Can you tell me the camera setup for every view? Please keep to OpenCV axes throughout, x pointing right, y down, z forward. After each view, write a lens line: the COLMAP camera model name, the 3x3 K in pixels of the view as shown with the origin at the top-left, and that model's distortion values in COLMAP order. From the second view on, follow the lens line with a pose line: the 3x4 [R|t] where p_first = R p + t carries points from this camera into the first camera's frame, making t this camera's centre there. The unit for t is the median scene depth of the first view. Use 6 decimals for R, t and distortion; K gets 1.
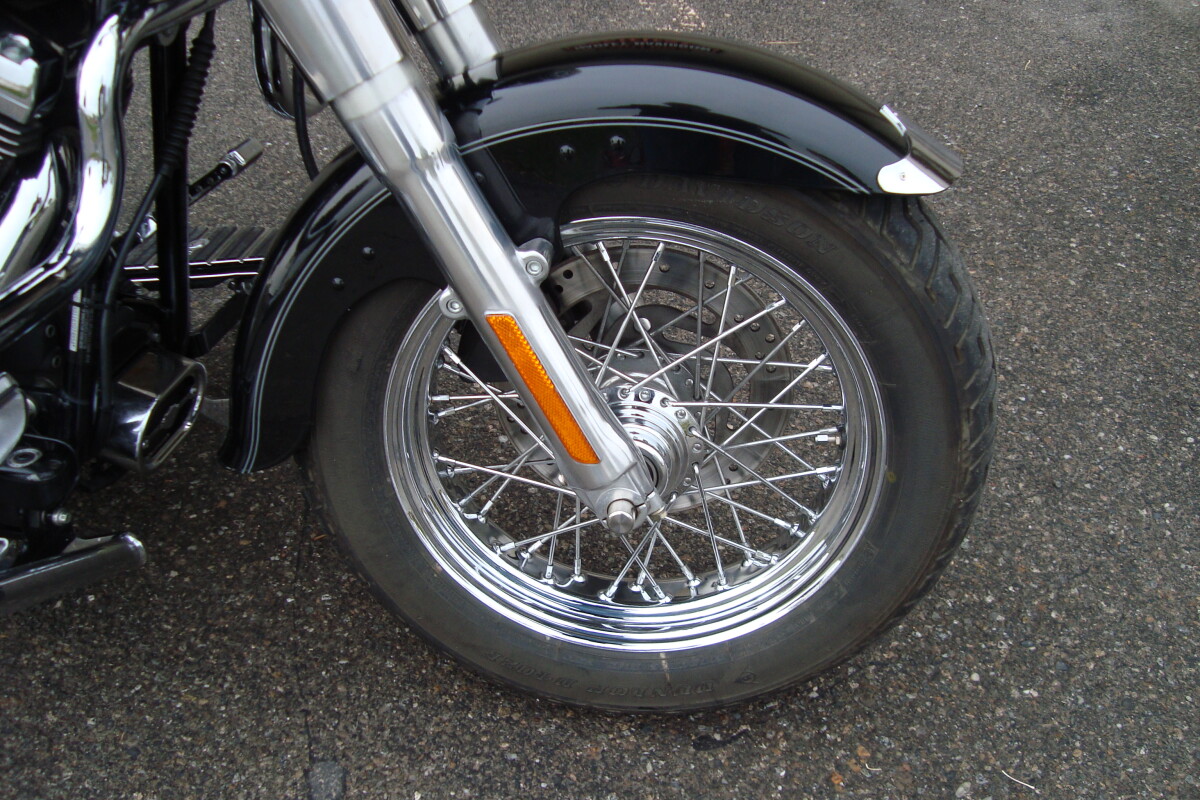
lens RADIAL K [[1161.1, 0, 602.8], [0, 1161.1, 415.0], [0, 0, 1]] dist [-0.214357, 0.224095]
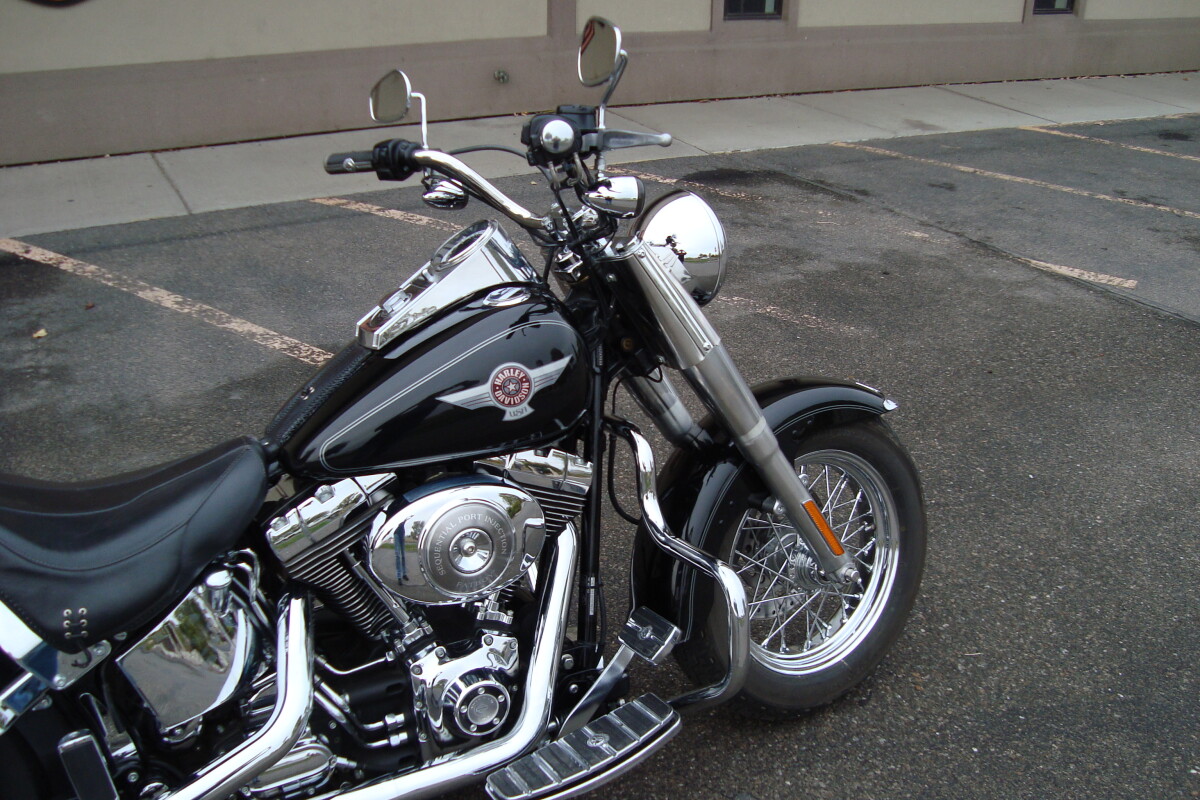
lens RADIAL K [[1161.1, 0, 602.8], [0, 1161.1, 415.0], [0, 0, 1]] dist [-0.214357, 0.224095]
pose [[0.780217, -0.267659, 0.565349, -1.443888], [0.426105, 0.889105, -0.167113, -0.025543], [-0.457925, 0.371282, 0.807746, -0.668246]]
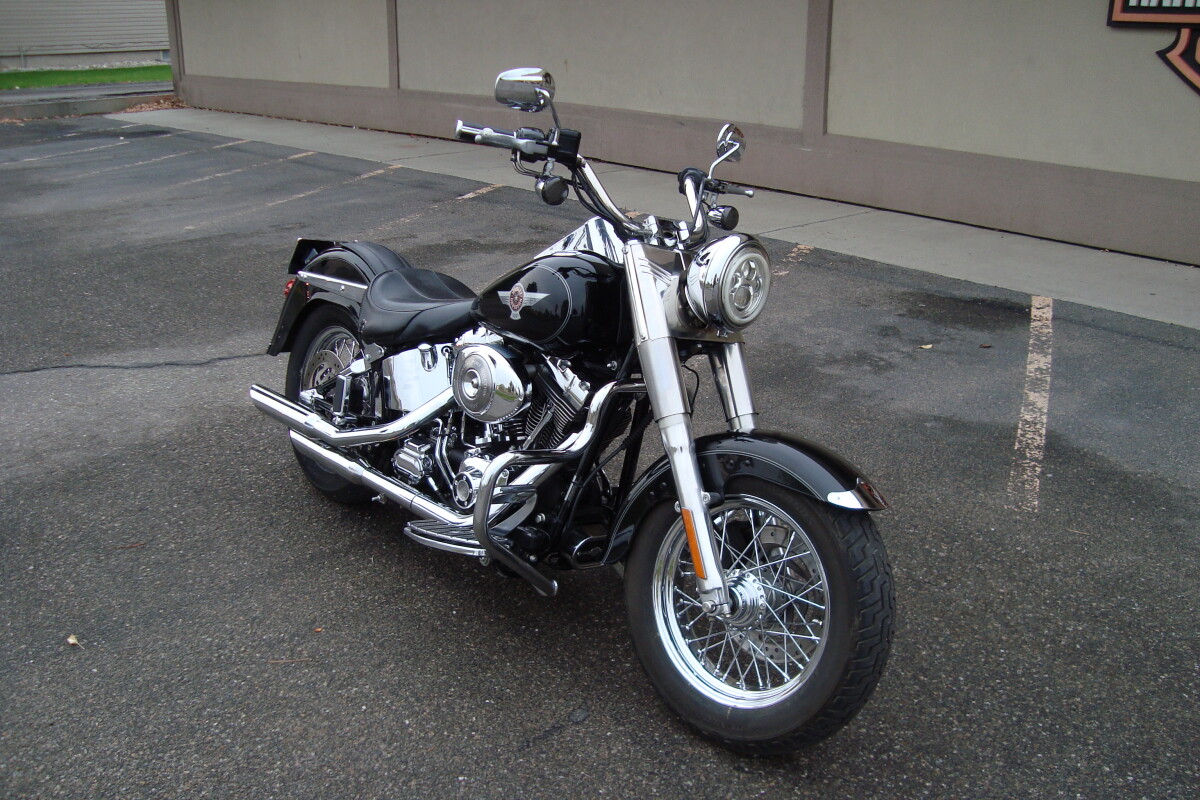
lens RADIAL K [[1161.1, 0, 602.8], [0, 1161.1, 415.0], [0, 0, 1]] dist [-0.214357, 0.224095]
pose [[0.791933, 0.201038, -0.576565, 1.076814], [-0.419909, 0.864834, -0.275208, 0.464771], [0.443305, 0.460051, 0.769307, -1.082026]]
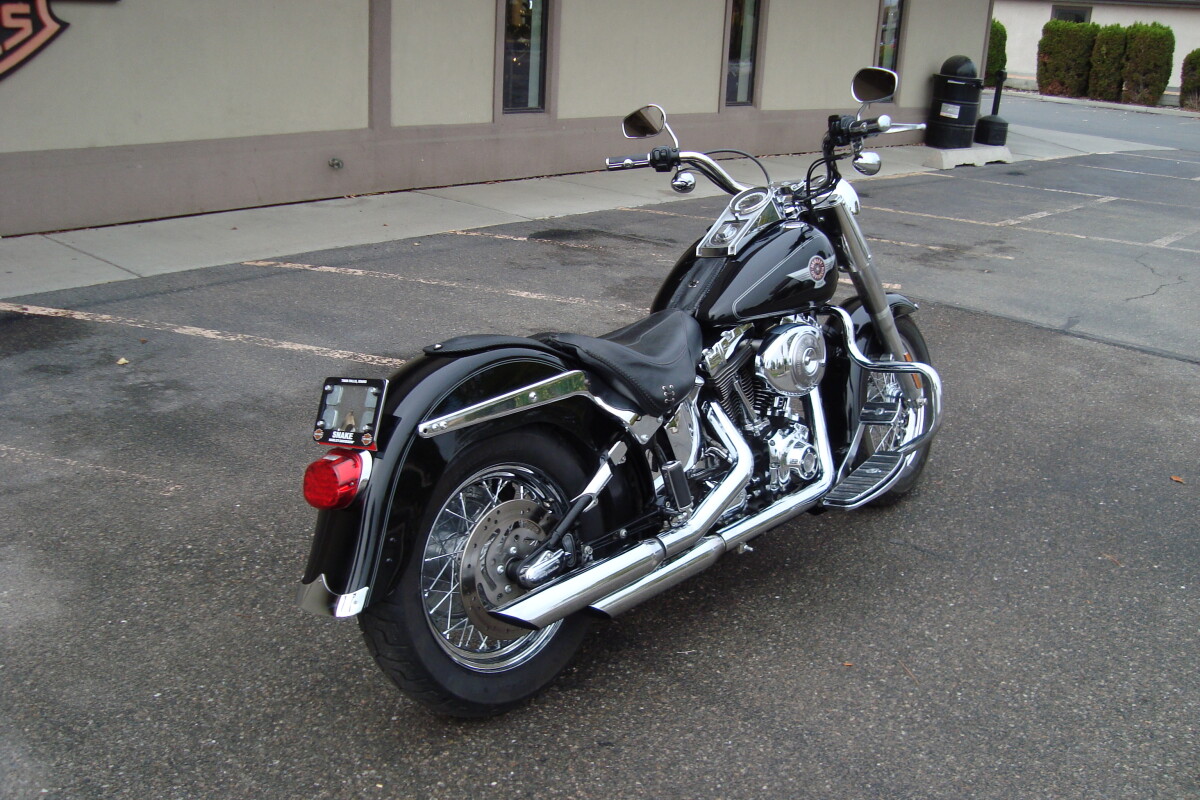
lens RADIAL K [[1161.1, 0, 602.8], [0, 1161.1, 415.0], [0, 0, 1]] dist [-0.214357, 0.224095]
pose [[0.522070, -0.271163, 0.808649, -3.339323], [0.559232, 0.824693, -0.084502, -0.142053], [-0.643974, 0.496339, 0.582190, -0.463554]]
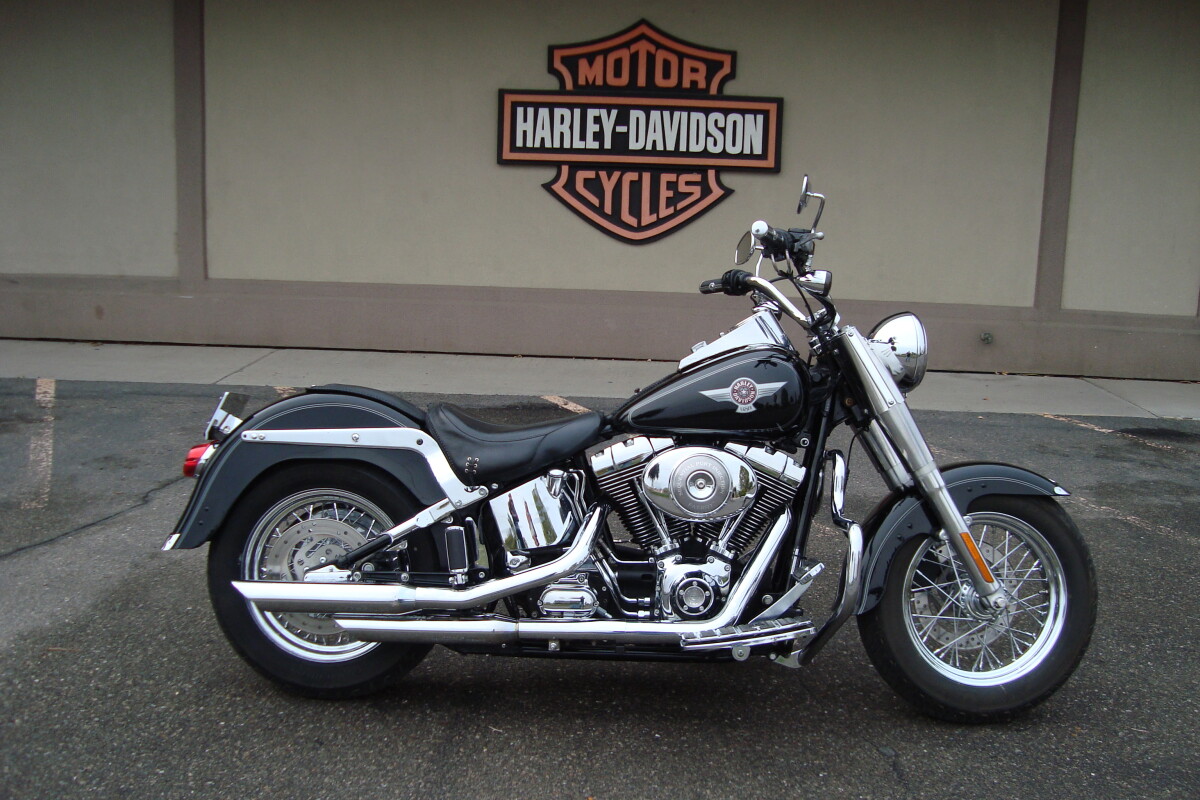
lens RADIAL K [[1161.1, 0, 602.8], [0, 1161.1, 415.0], [0, 0, 1]] dist [-0.214357, 0.224095]
pose [[0.986153, -0.014443, 0.165210, -1.381050], [0.100282, 0.845366, -0.524690, 1.036436], [-0.132085, 0.533992, 0.835108, -1.483268]]
